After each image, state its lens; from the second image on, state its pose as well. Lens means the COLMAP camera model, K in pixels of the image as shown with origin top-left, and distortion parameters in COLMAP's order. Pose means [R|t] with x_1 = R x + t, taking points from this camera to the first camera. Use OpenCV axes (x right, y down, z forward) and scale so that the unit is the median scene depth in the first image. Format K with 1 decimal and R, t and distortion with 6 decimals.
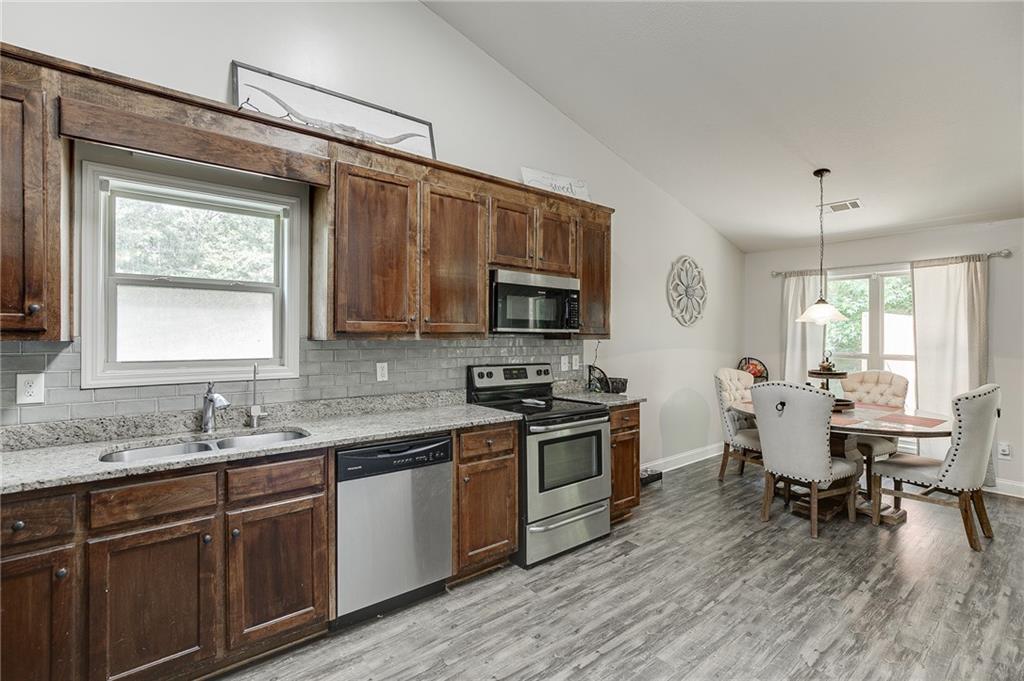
lens RADIAL K [[462.3, 0, 516.4], [0, 462.3, 335.9], [0, 0, 1]] dist [-0.019220, 0.009003]
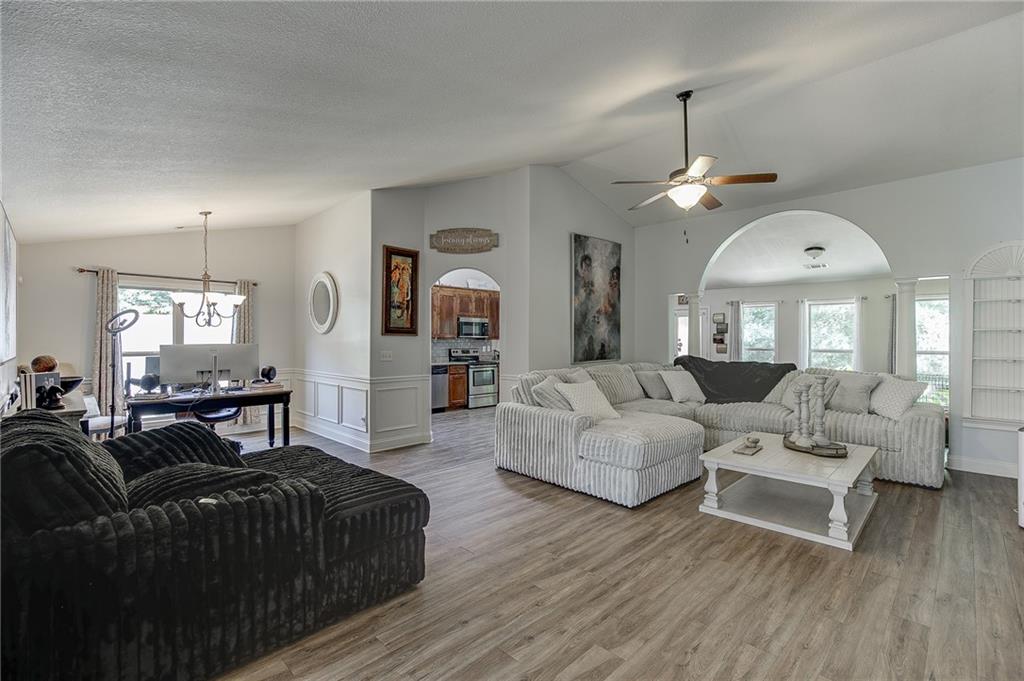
lens RADIAL K [[462.3, 0, 516.4], [0, 462.3, 335.9], [0, 0, 1]] dist [-0.019220, 0.009003]
pose [[0.993980, -0.002064, 0.109540, -0.002835], [0.002995, 0.999961, -0.008329, 0.009145], [-0.109519, 0.008606, 0.993947, -2.102585]]
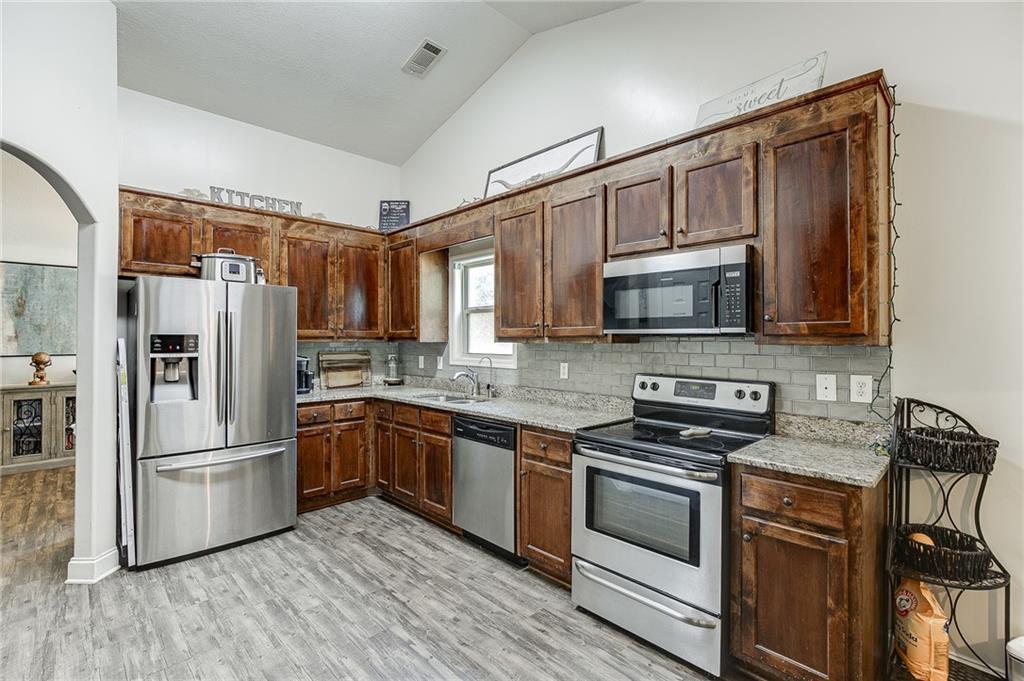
lens RADIAL K [[462.3, 0, 516.4], [0, 462.3, 335.9], [0, 0, 1]] dist [-0.019220, 0.009003]
pose [[0.098036, -0.011424, -0.995117, 0.794718], [0.000855, 0.999935, -0.011395, 0.003962], [0.995183, 0.000266, 0.098039, 0.725789]]
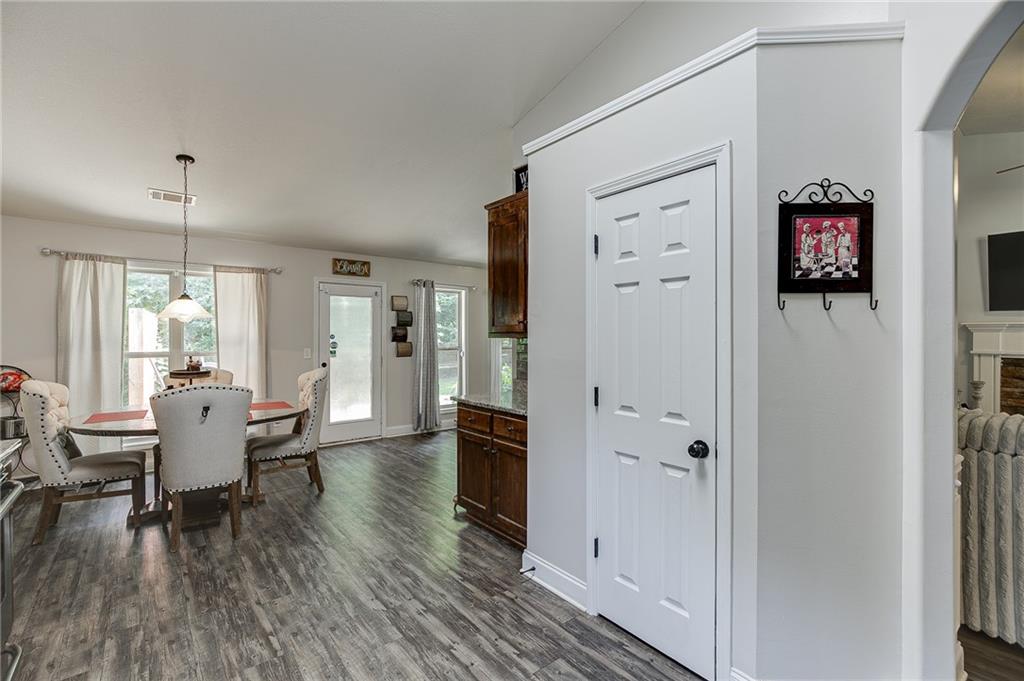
lens RADIAL K [[462.3, 0, 516.4], [0, 462.3, 335.9], [0, 0, 1]] dist [-0.019220, 0.009003]
pose [[-0.003901, -0.006278, 0.999973, -0.355539], [0.000187, 0.999980, 0.006279, -0.001320], [-0.999992, 0.000212, -0.003900, 0.425067]]
